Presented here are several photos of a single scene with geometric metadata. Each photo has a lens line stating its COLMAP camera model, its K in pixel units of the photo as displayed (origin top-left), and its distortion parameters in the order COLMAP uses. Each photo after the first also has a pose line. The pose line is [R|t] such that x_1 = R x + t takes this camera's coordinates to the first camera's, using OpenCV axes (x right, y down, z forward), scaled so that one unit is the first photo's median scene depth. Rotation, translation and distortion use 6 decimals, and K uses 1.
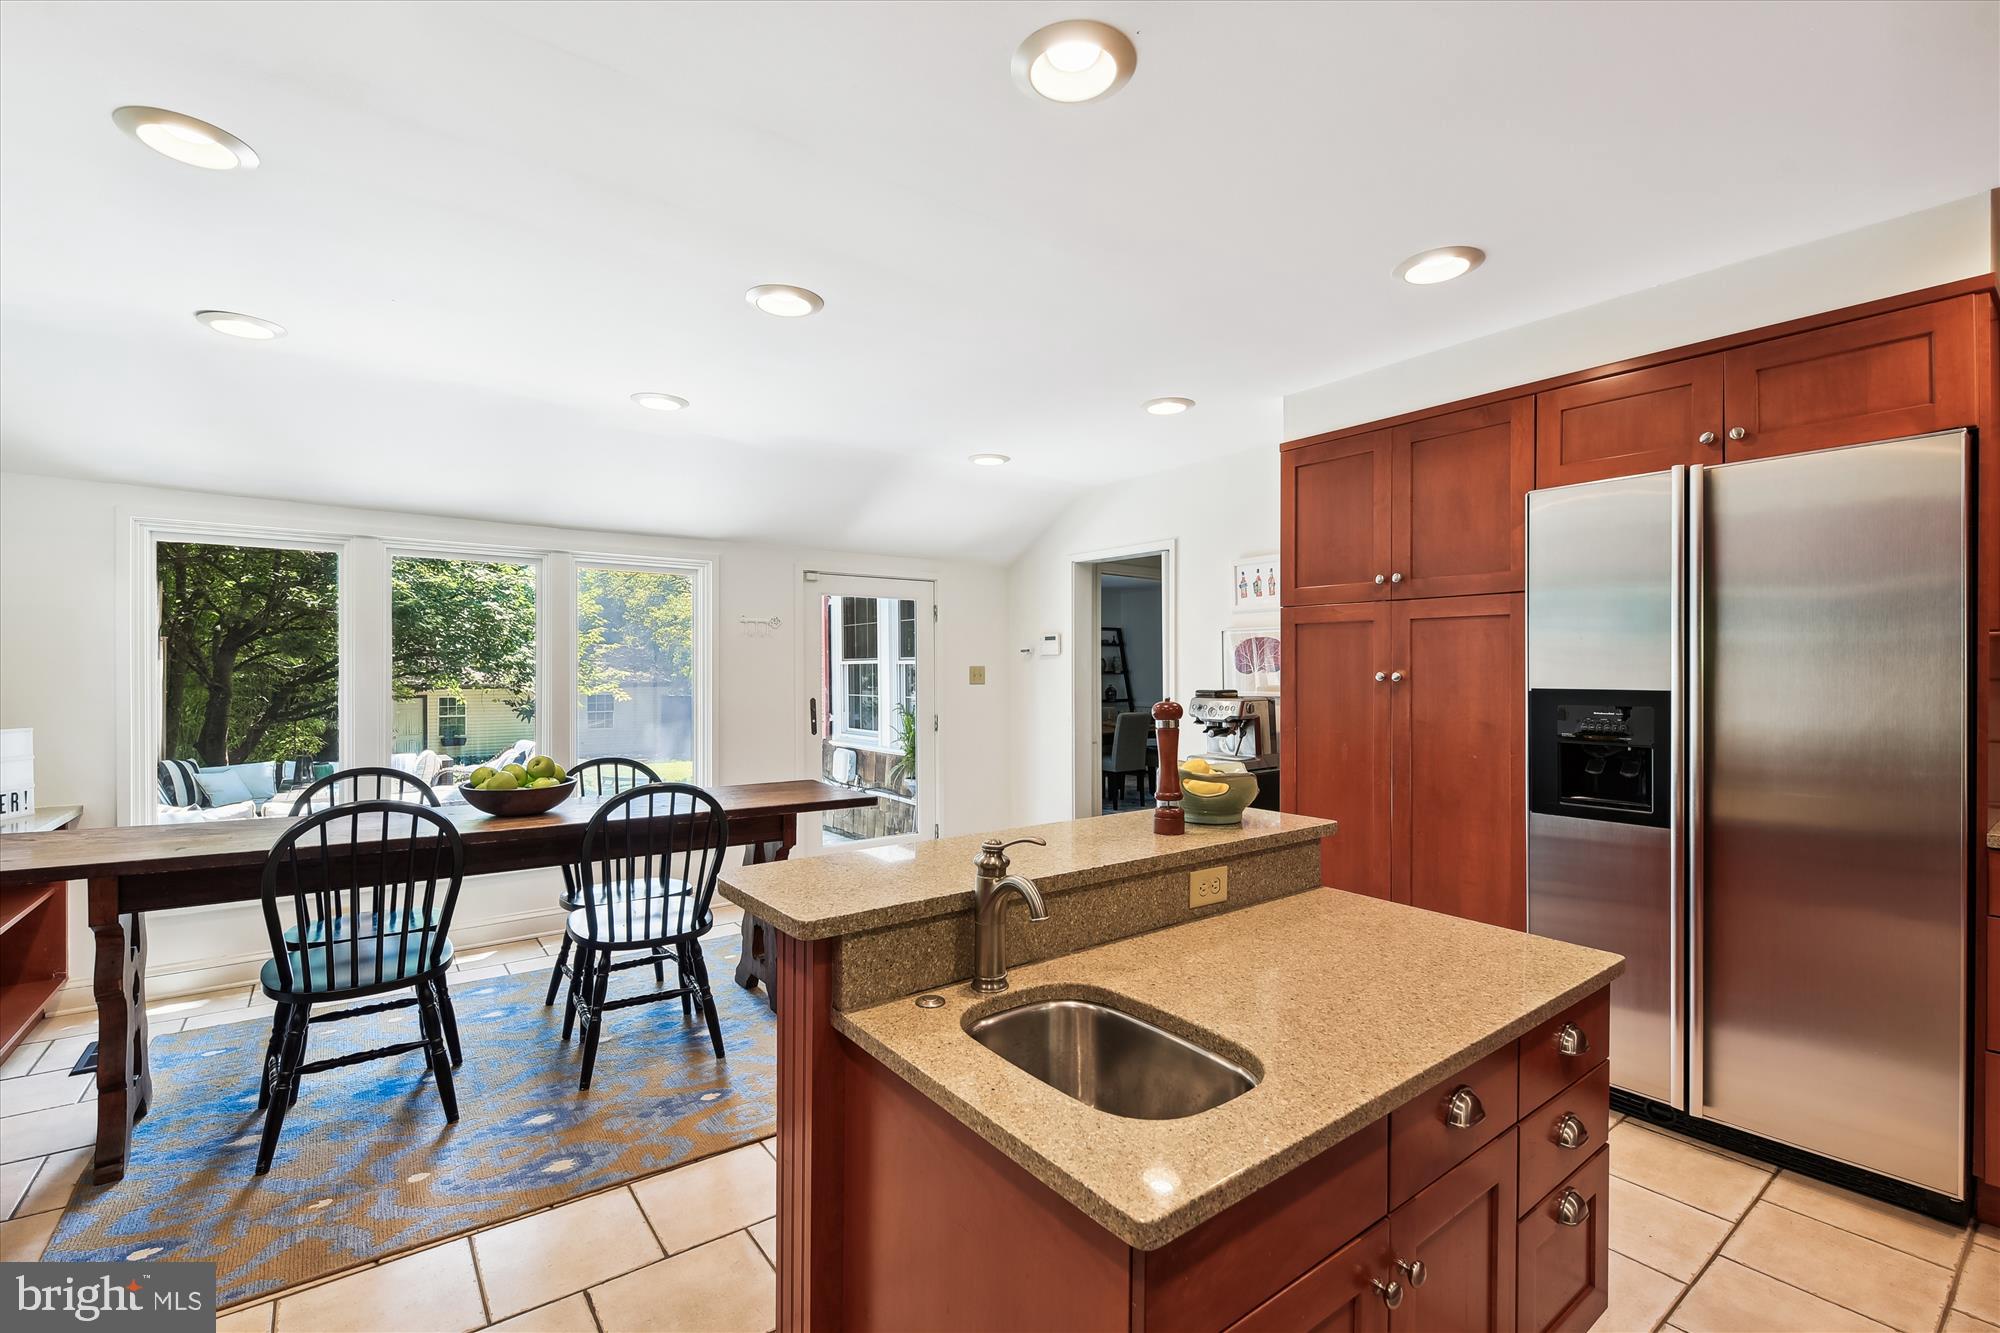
lens RADIAL K [[883.7, 0, 998.1], [0, 883.7, 671.5], [0, 0, 1]] dist [0.011330, -0.003976]
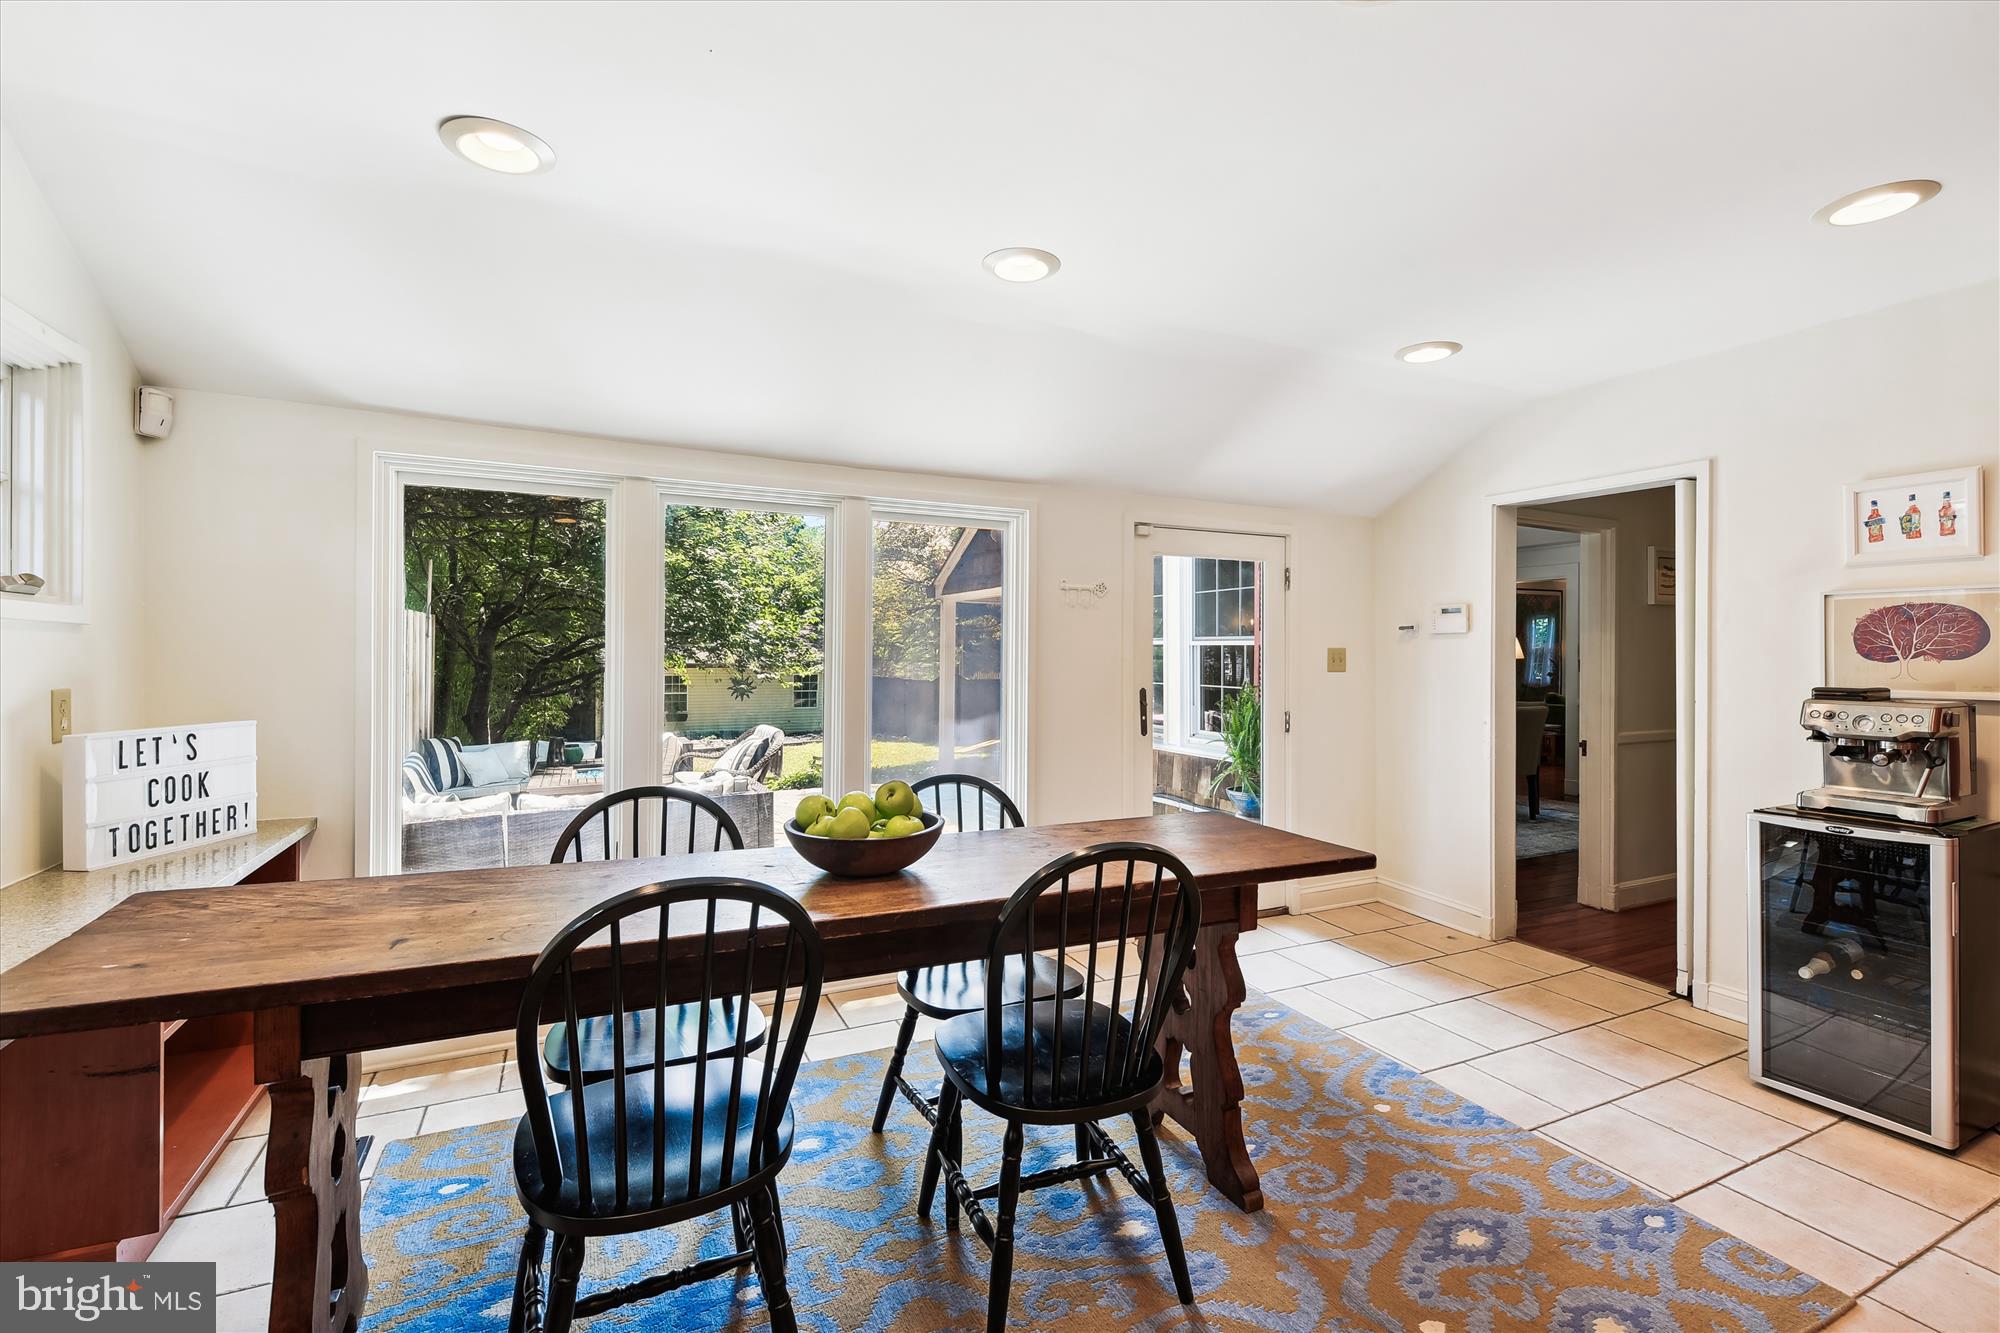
lens RADIAL K [[883.7, 0, 1006.8], [0, 883.7, 652.4], [0, 0, 1]] dist [0.011330, -0.003976]
pose [[0.982333, 0.006627, -0.187023, -0.216683], [-0.006944, 0.999975, -0.001036, 0.000808], [0.187012, 0.002317, 0.982355, 0.261506]]
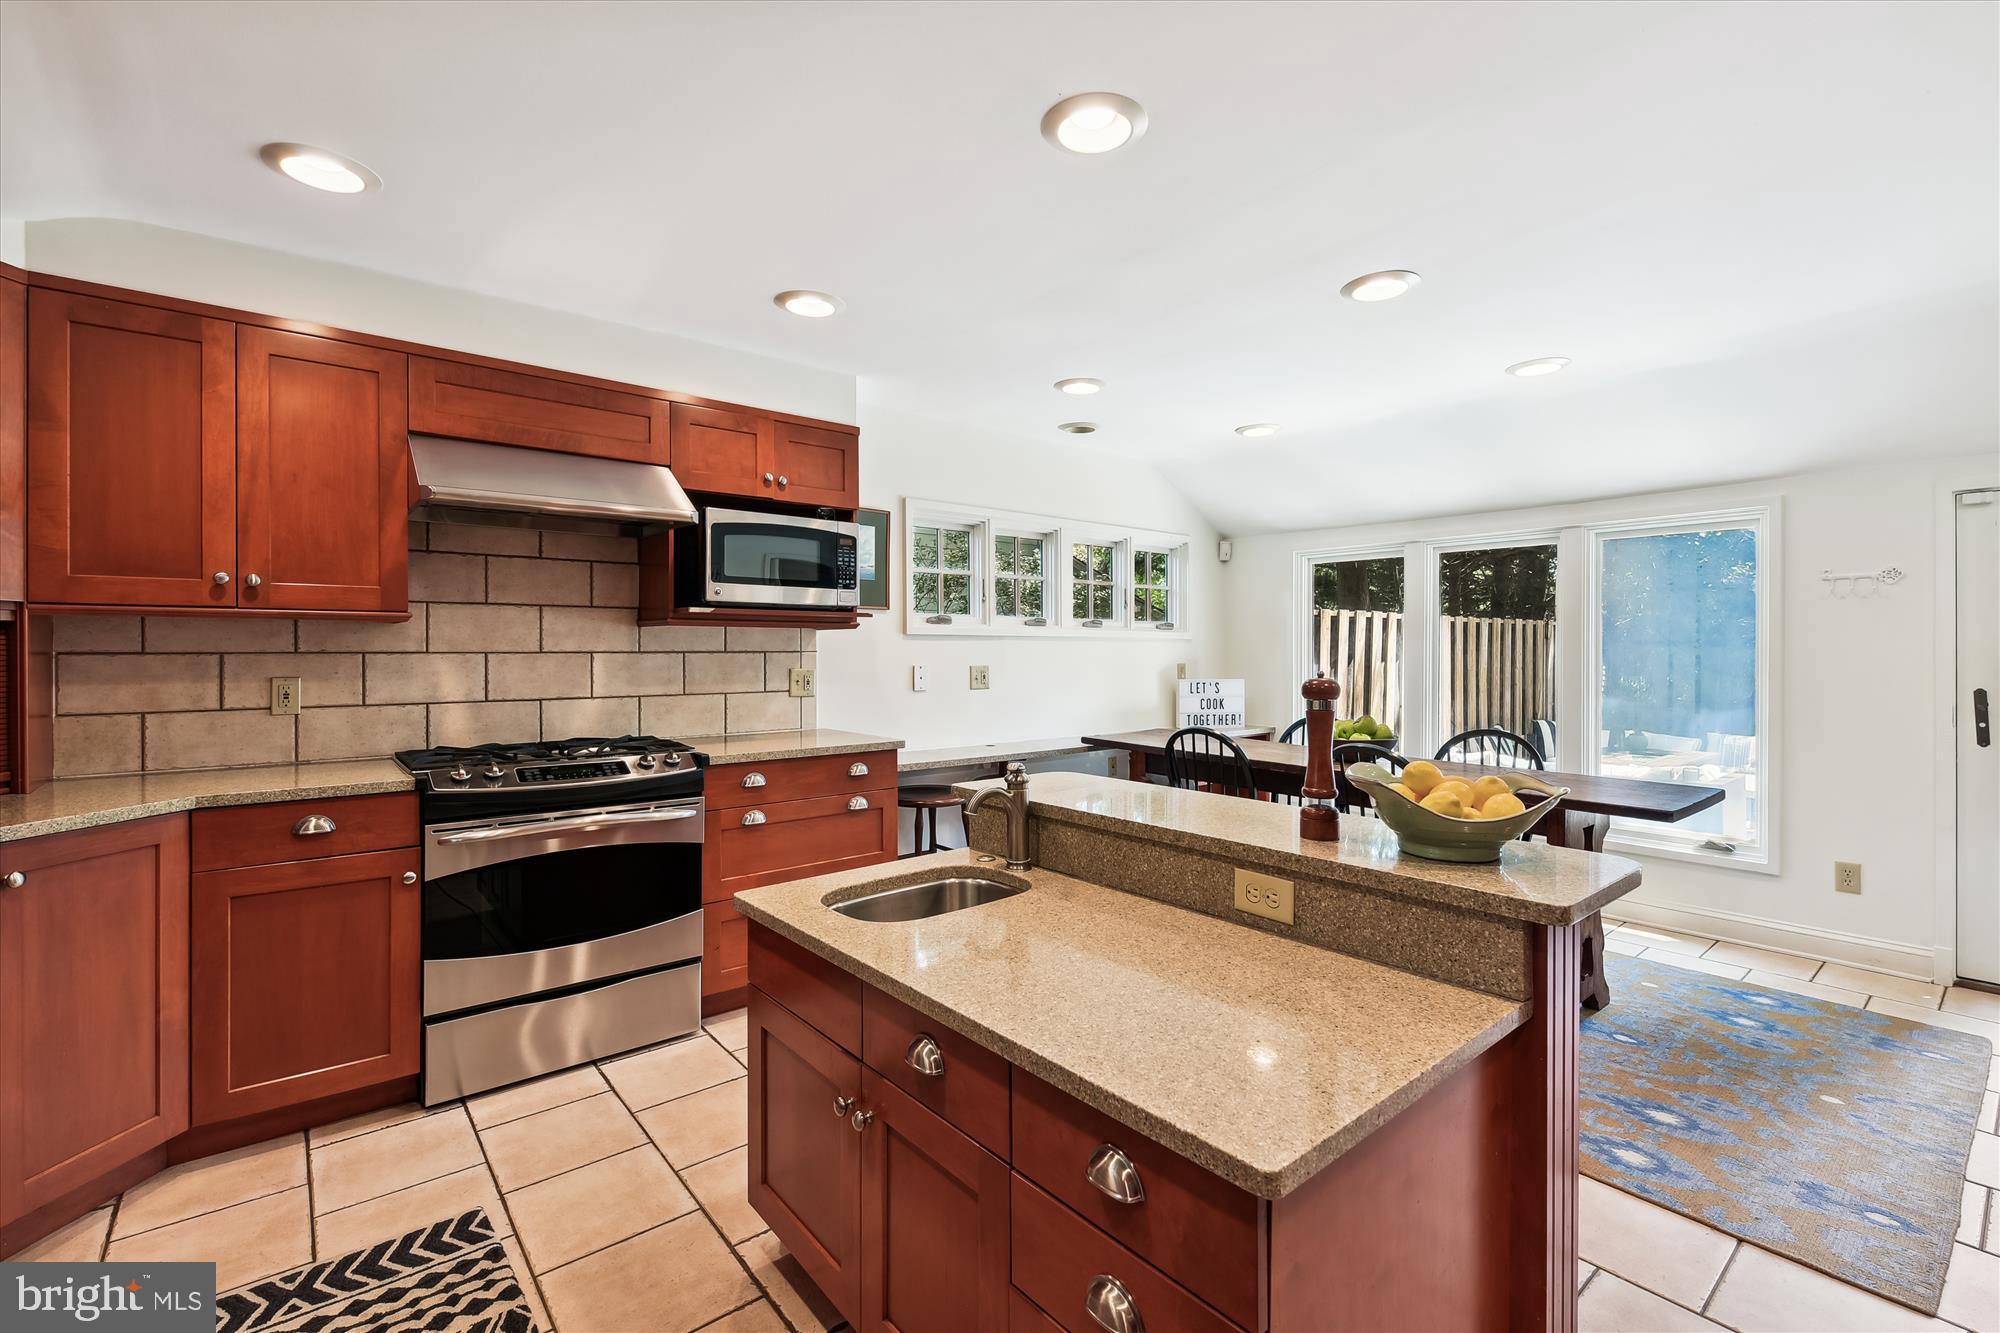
lens RADIAL K [[883.7, 0, 997.6], [0, 883.7, 657.7], [0, 0, 1]] dist [0.011330, -0.003976]
pose [[0.043504, 0.009748, -0.999006, 0.466734], [-0.001886, 0.999951, 0.009675, 0.003014], [0.999051, 0.001463, 0.043520, 0.307165]]
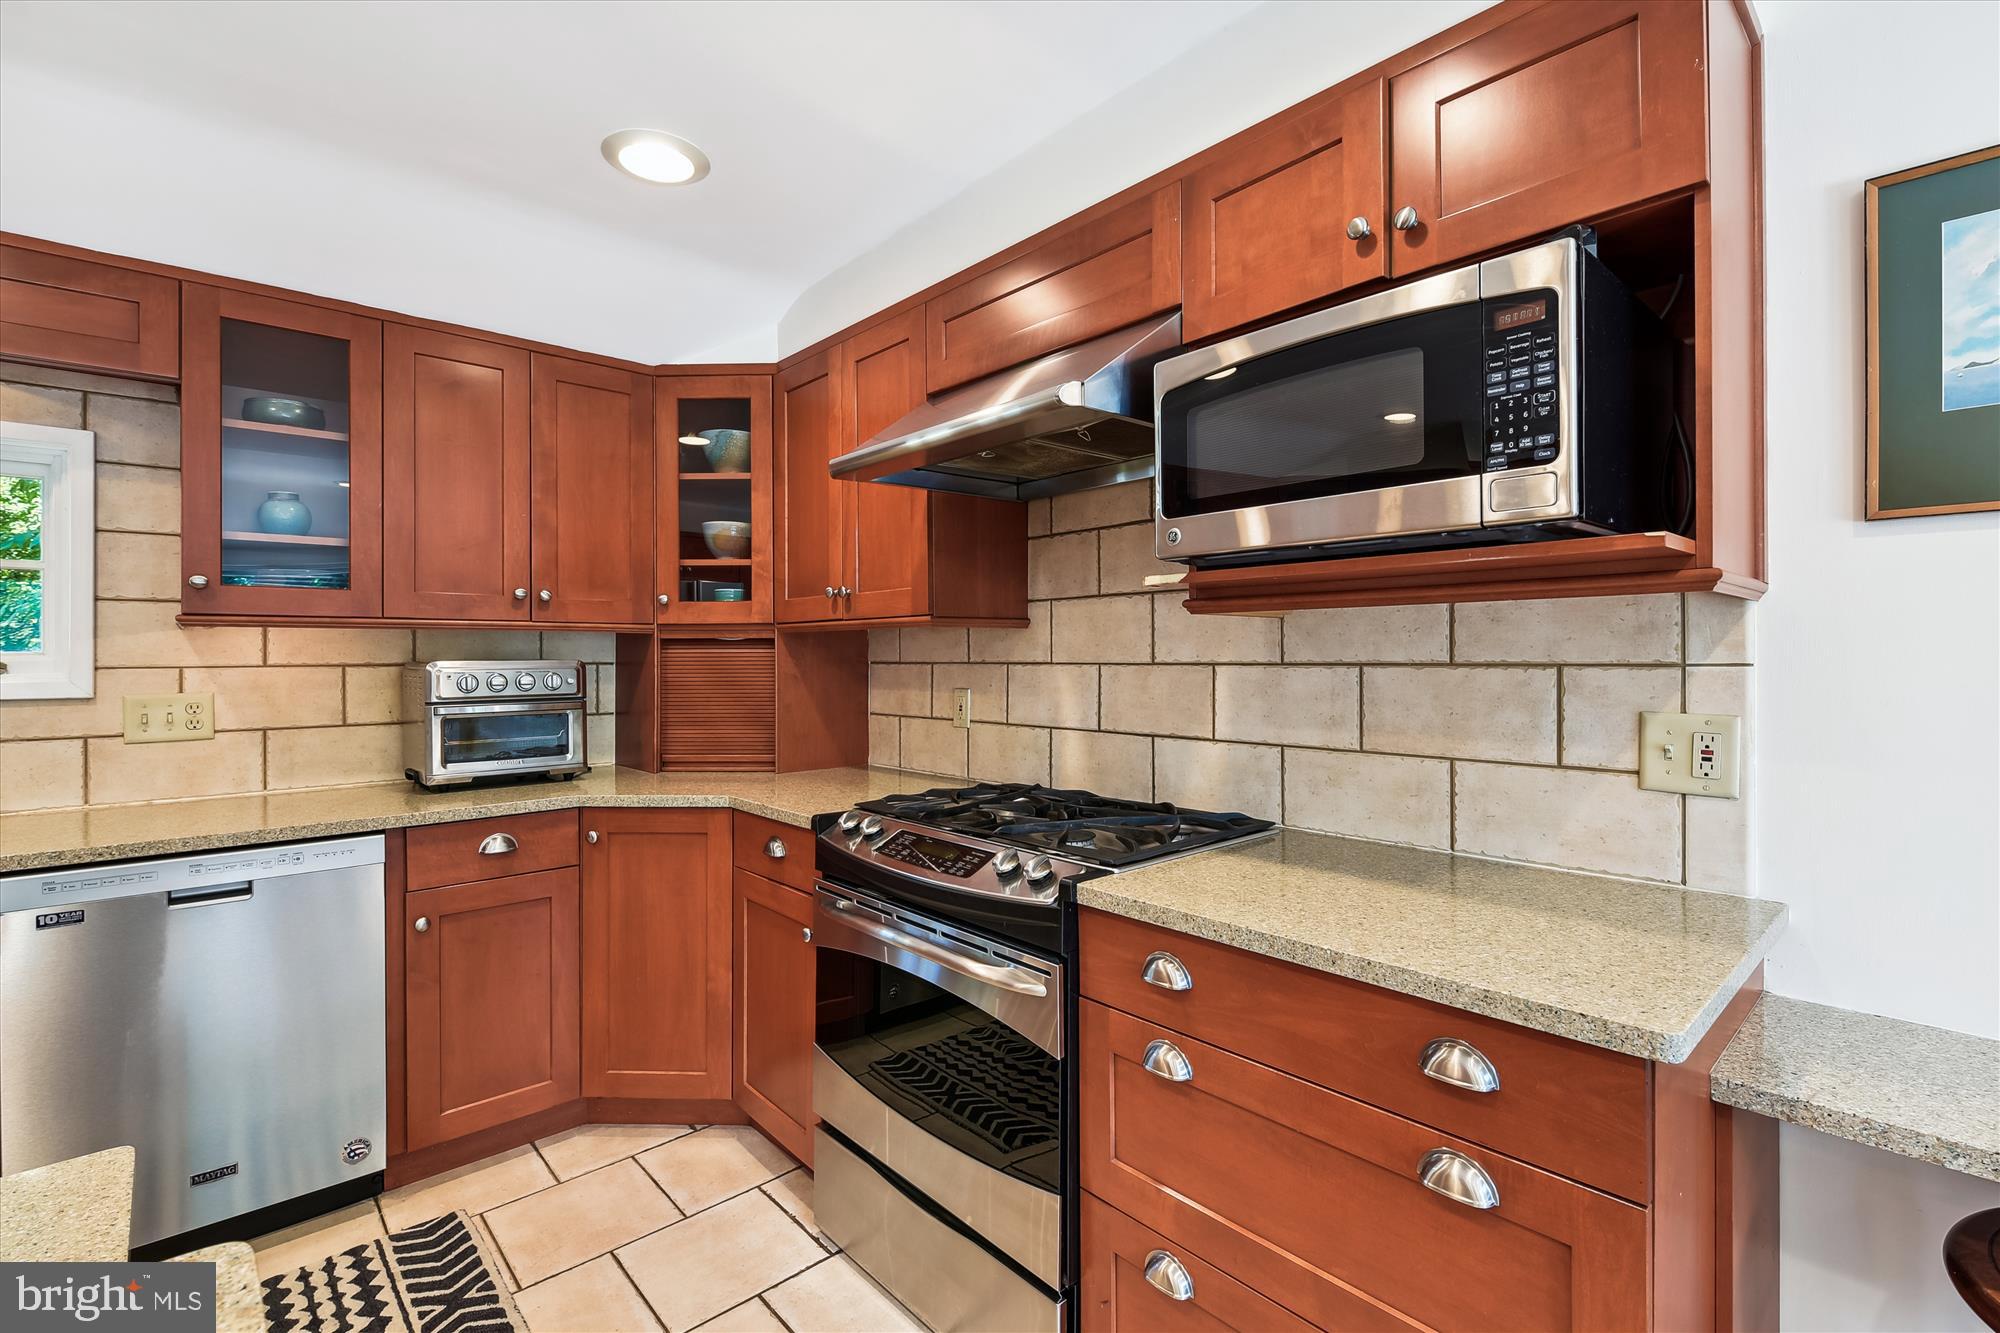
lens RADIAL K [[883.7, 0, 1027.0], [0, 883.7, 662.0], [0, 0, 1]] dist [0.011330, -0.003976]
pose [[-0.994153, 0.006237, -0.107802, -0.161814], [0.005119, 0.999930, 0.010639, -0.000132], [0.107861, 0.010025, -0.994115, 0.434327]]
